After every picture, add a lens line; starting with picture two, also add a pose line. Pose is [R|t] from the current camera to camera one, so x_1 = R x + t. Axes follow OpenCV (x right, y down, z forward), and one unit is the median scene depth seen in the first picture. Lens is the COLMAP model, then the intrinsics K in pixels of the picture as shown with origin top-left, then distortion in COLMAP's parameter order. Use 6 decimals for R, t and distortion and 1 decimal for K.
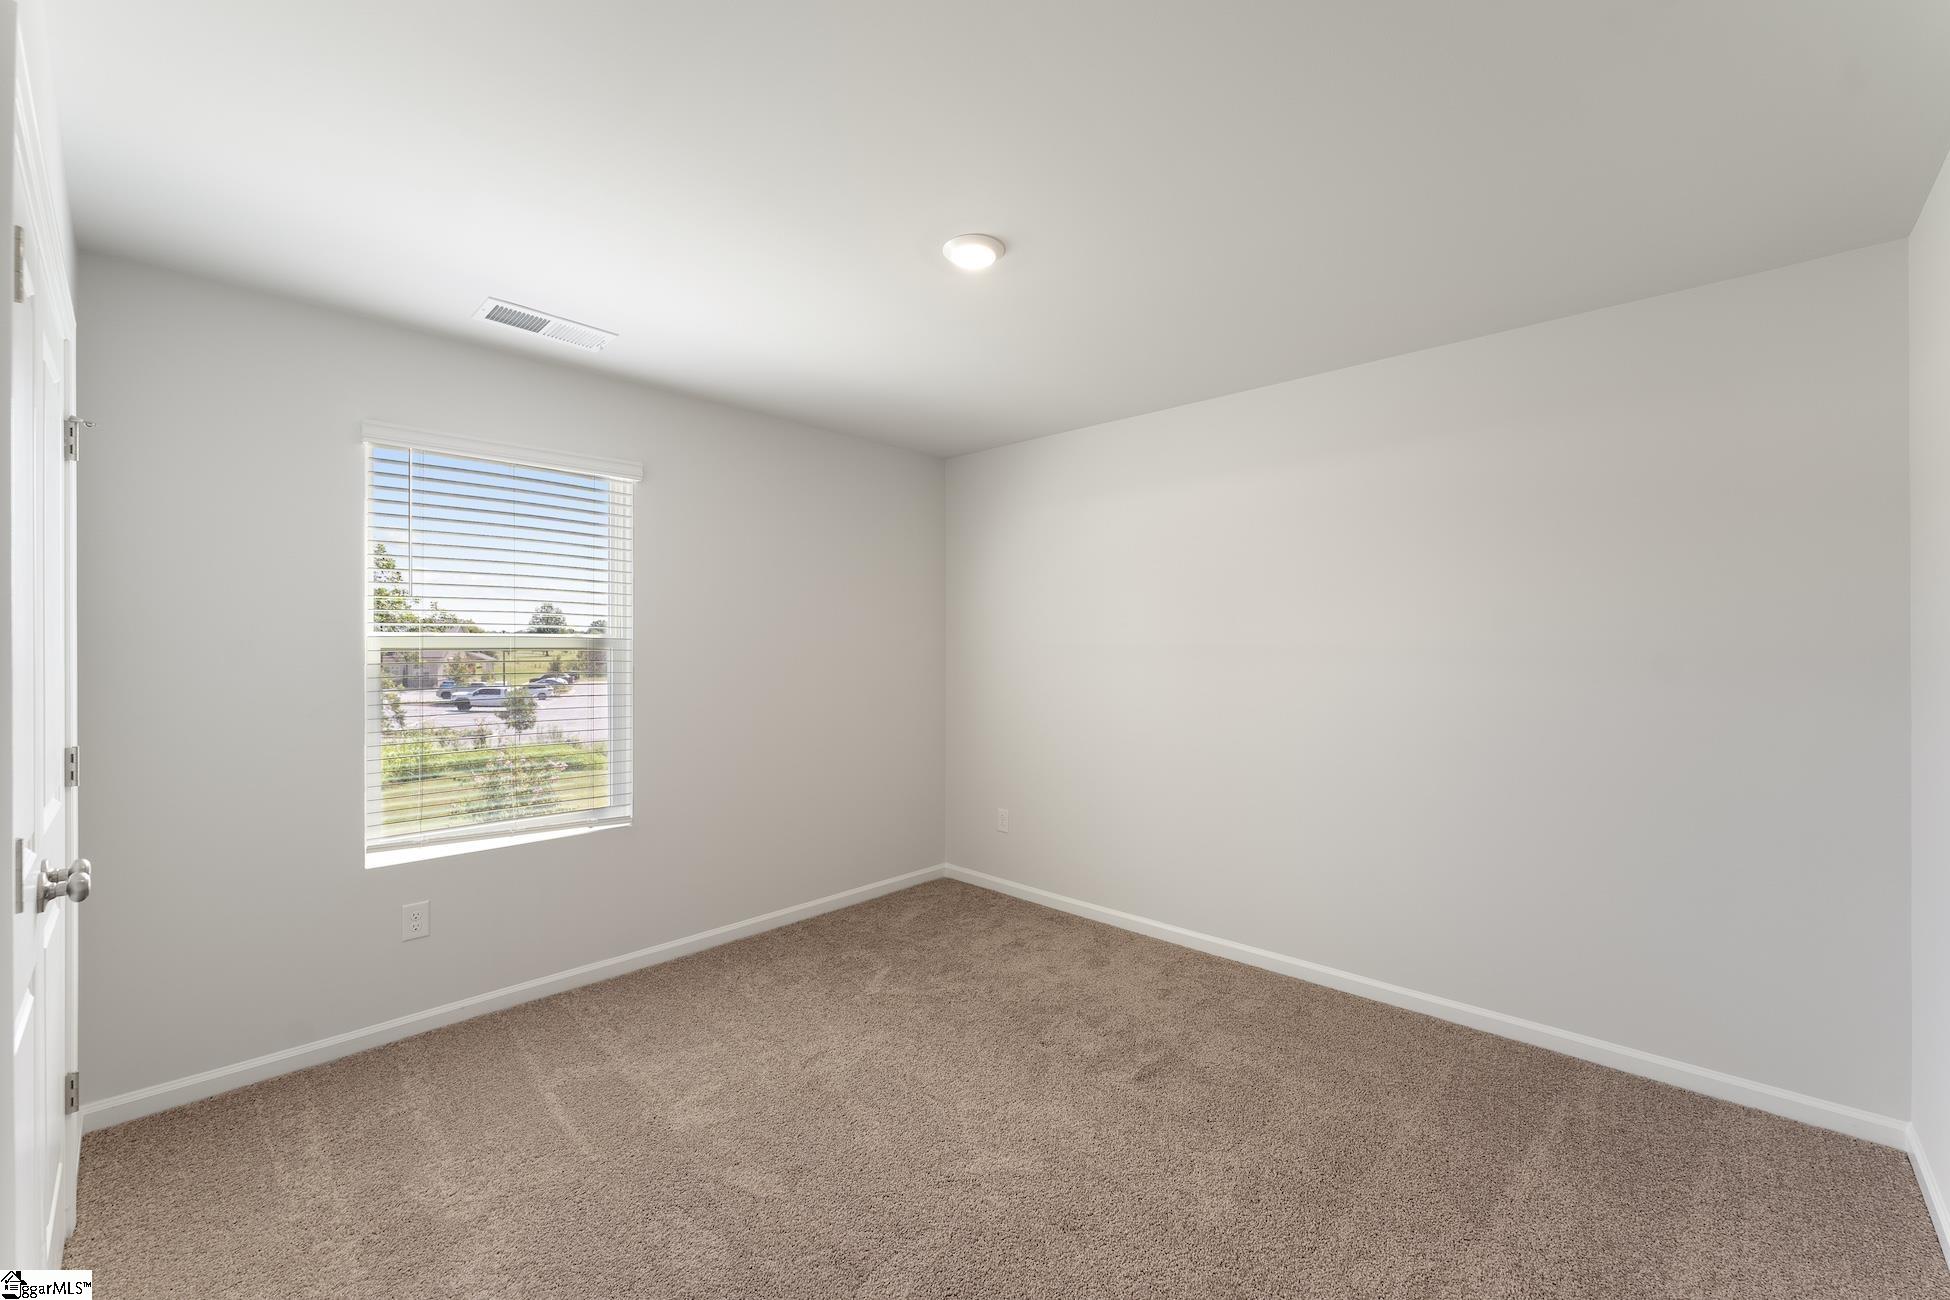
lens RADIAL K [[794.2, 0, 975.0], [0, 794.2, 650.0], [0, 0, 1]] dist [-0.000331, -0.000087]
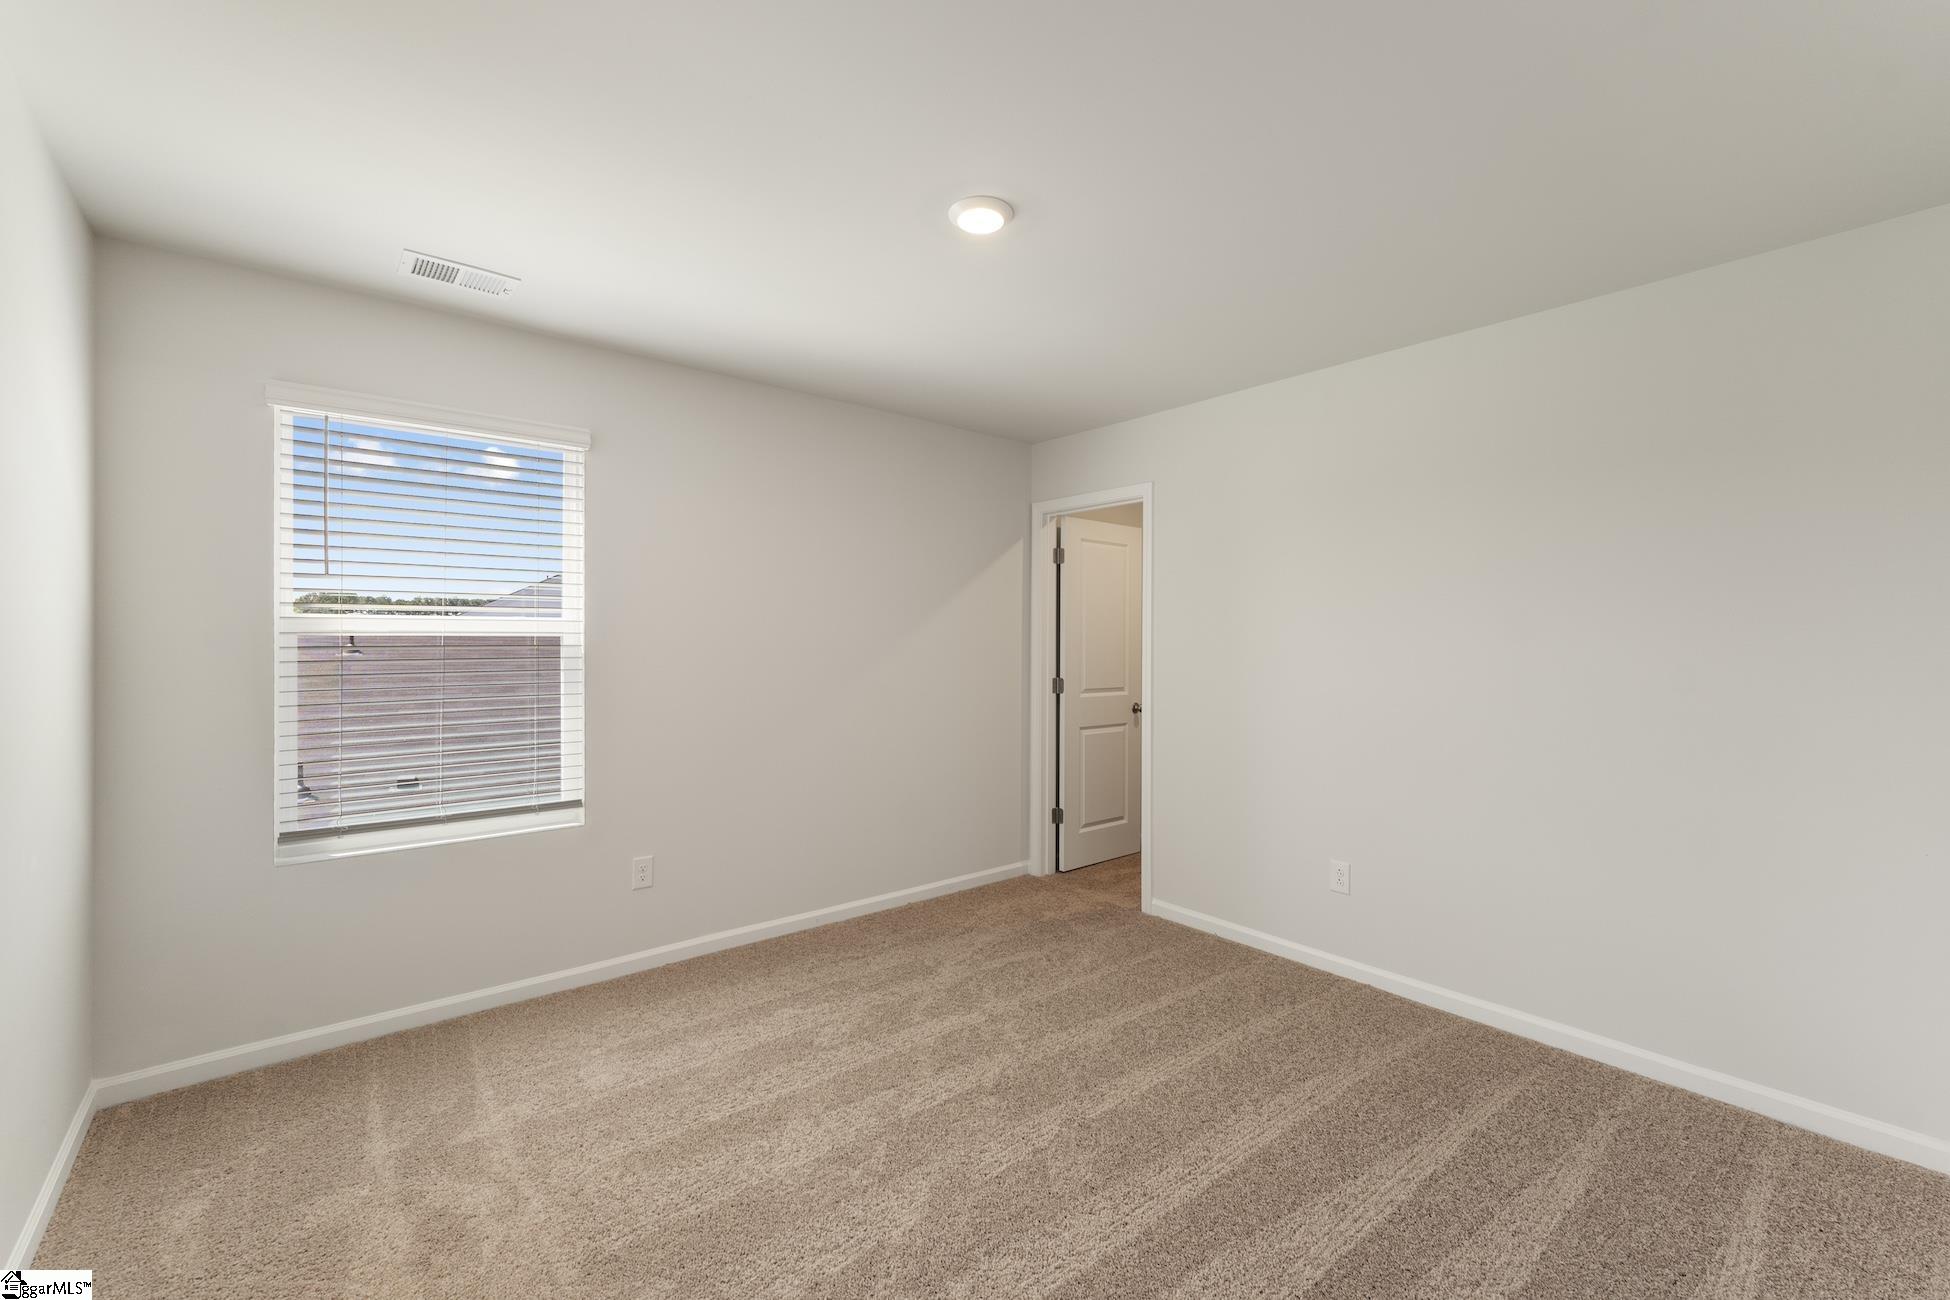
lens RADIAL K [[812.3, 0, 970.1], [0, 812.3, 640.5], [0, 0, 1]] dist [0.001504, 0.000212]
pose [[0.991393, 0.007651, -0.130693, 0.129183], [-0.007229, 0.999967, 0.003708, -0.000535], [0.130717, -0.002731, 0.991416, 0.127793]]
